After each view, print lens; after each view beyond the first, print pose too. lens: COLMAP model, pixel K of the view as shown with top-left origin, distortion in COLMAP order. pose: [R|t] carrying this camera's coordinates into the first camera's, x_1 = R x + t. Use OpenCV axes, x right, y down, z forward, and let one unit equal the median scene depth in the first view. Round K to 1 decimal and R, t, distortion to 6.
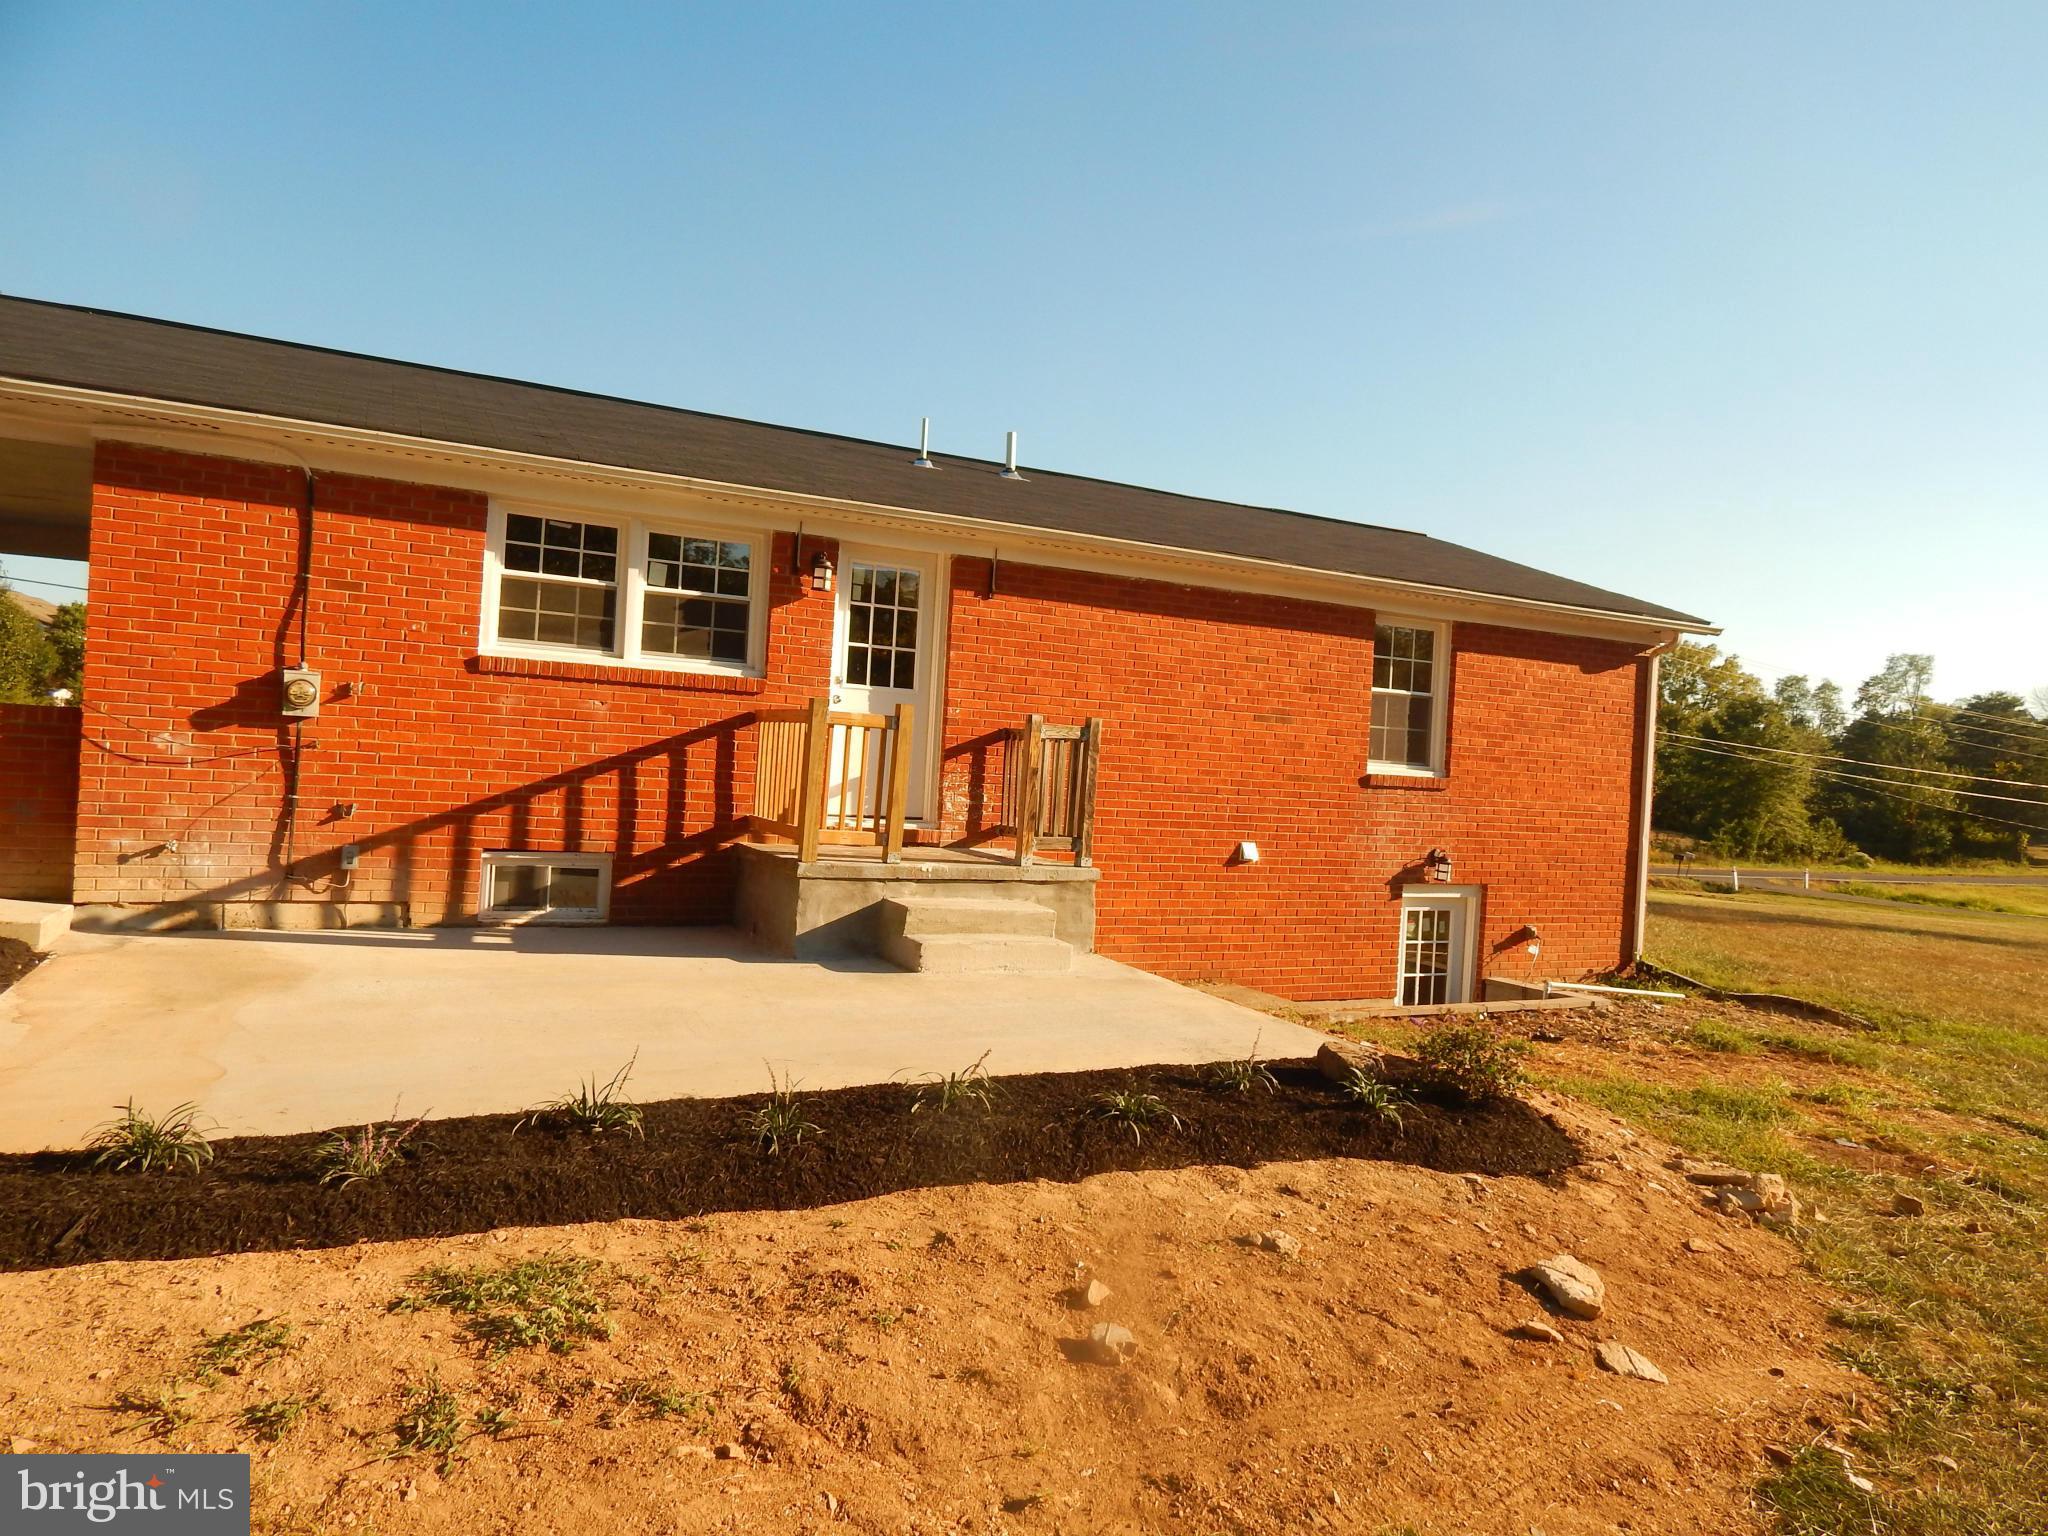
lens RADIAL K [[1356.2, 0, 1028.9], [0, 1356.2, 763.5], [0, 0, 1]] dist [0.004661, 0.000451]
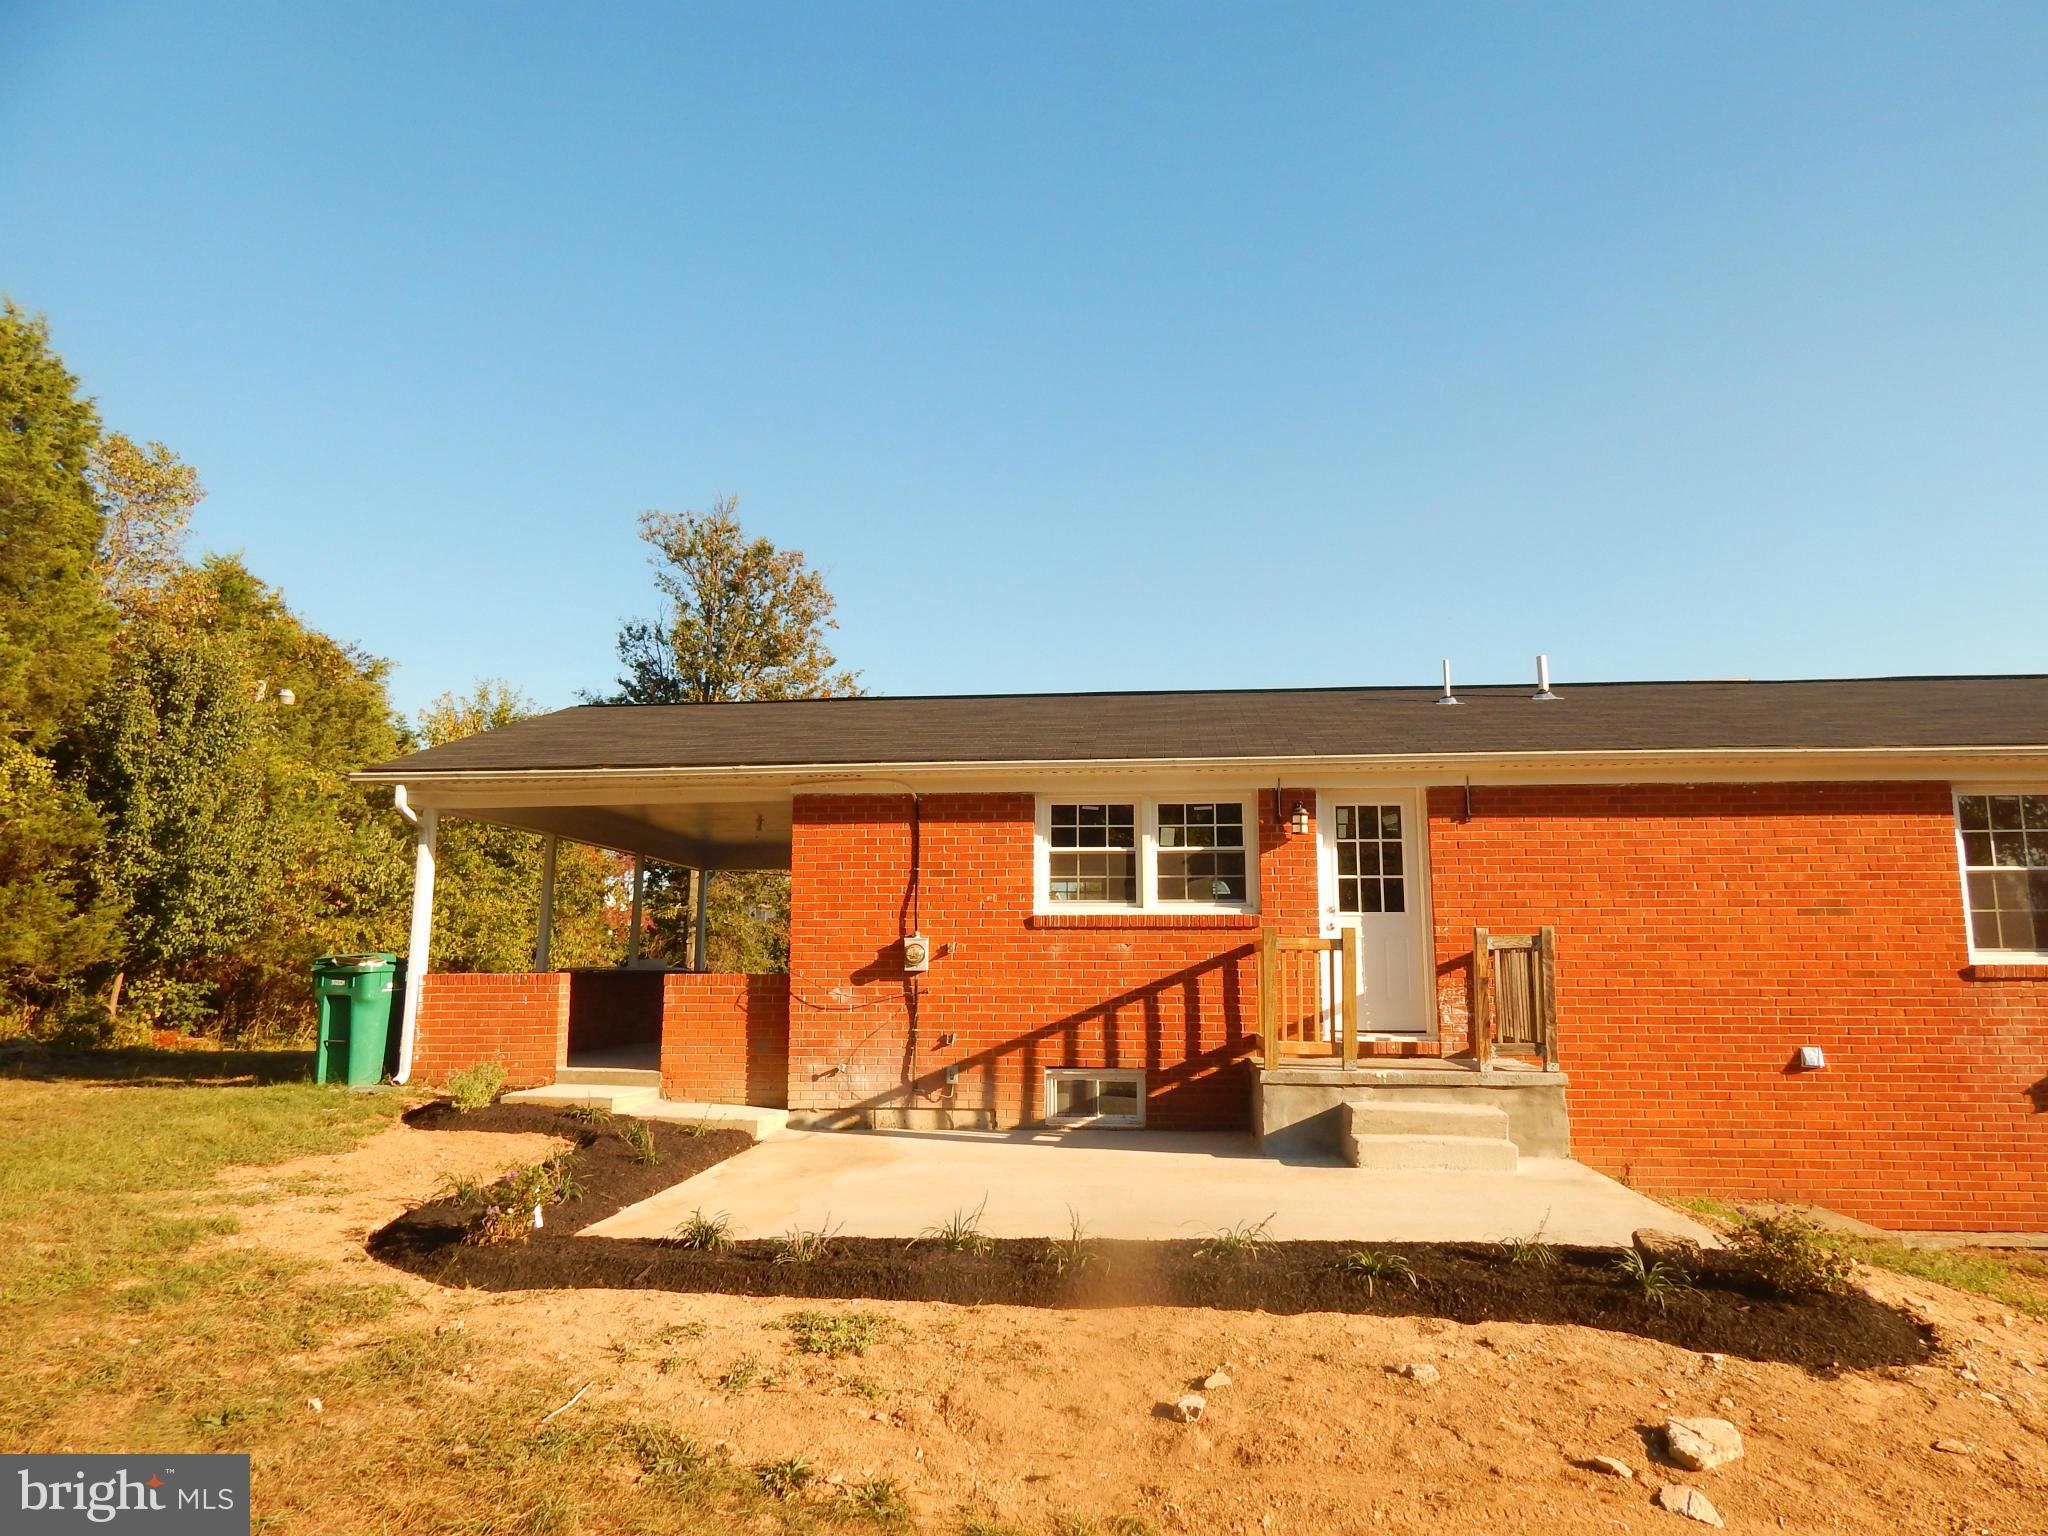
lens RADIAL K [[1357.4, 0, 1024.0], [0, 1357.4, 768.0], [0, 0, 1]] dist [0.013055, 0.001389]
pose [[0.841944, -0.138606, -0.521458, 0.275956], [0.049057, 0.982104, -0.181841, 0.017519], [0.537330, 0.127519, 0.833676, -0.110017]]
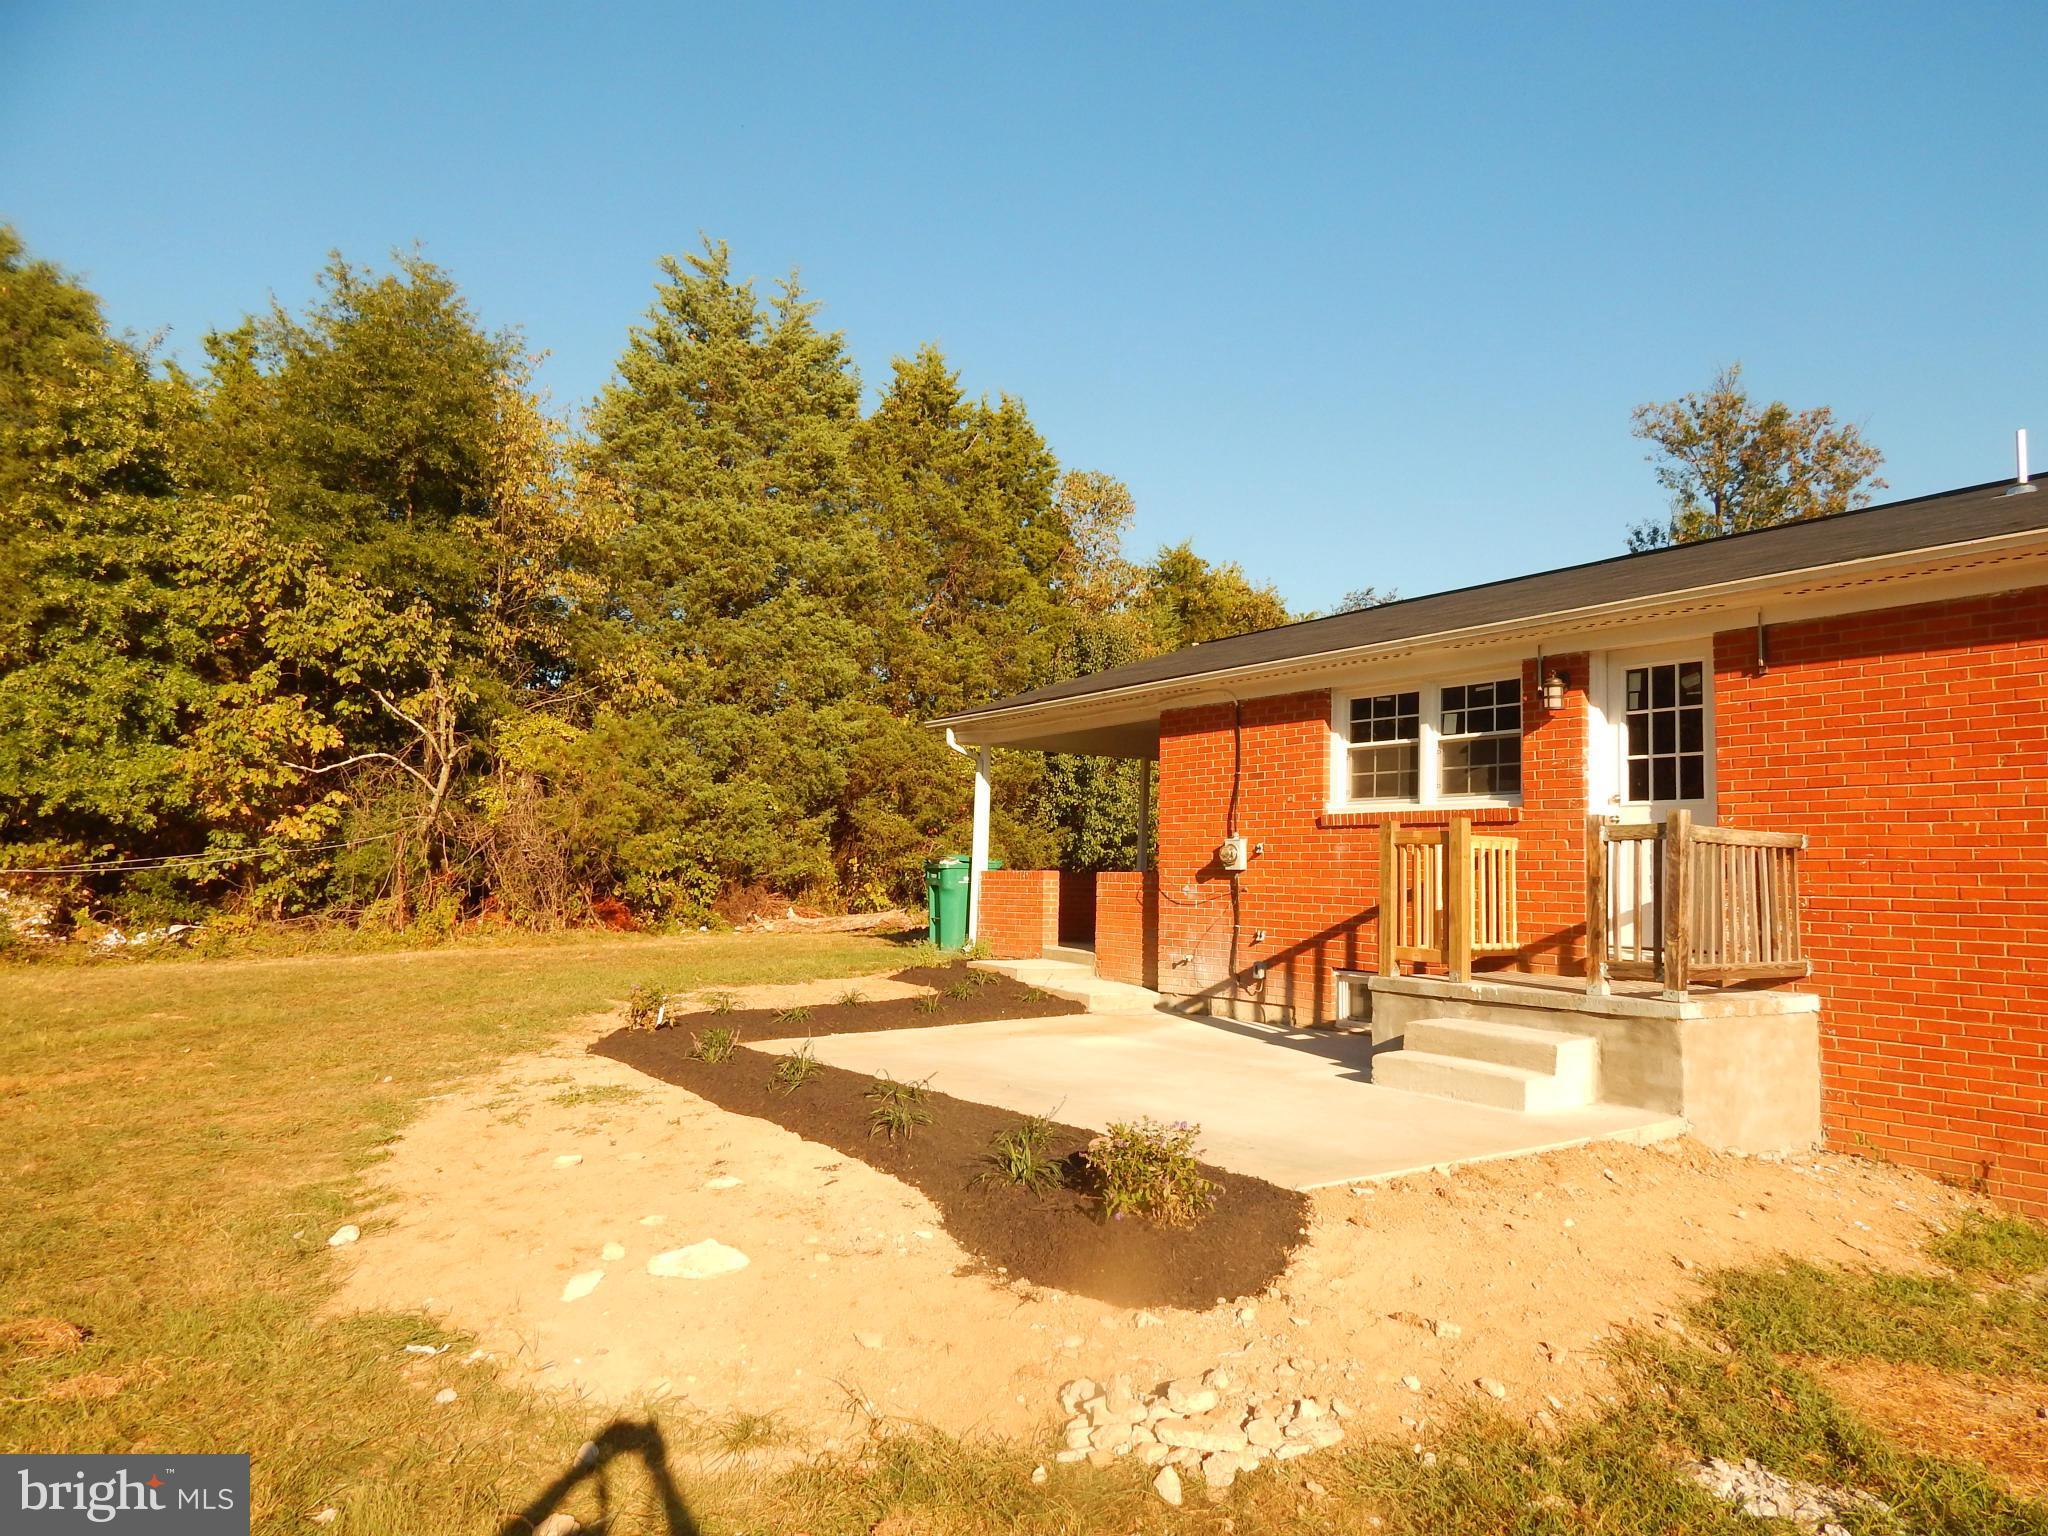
lens RADIAL K [[1356.2, 0, 1028.9], [0, 1356.2, 763.5], [0, 0, 1]] dist [0.004661, 0.000451]
pose [[0.135355, -0.142997, -0.980424, 0.778790], [-0.017372, 0.989036, -0.146651, 0.061926], [0.990645, 0.036882, 0.131386, 0.528808]]
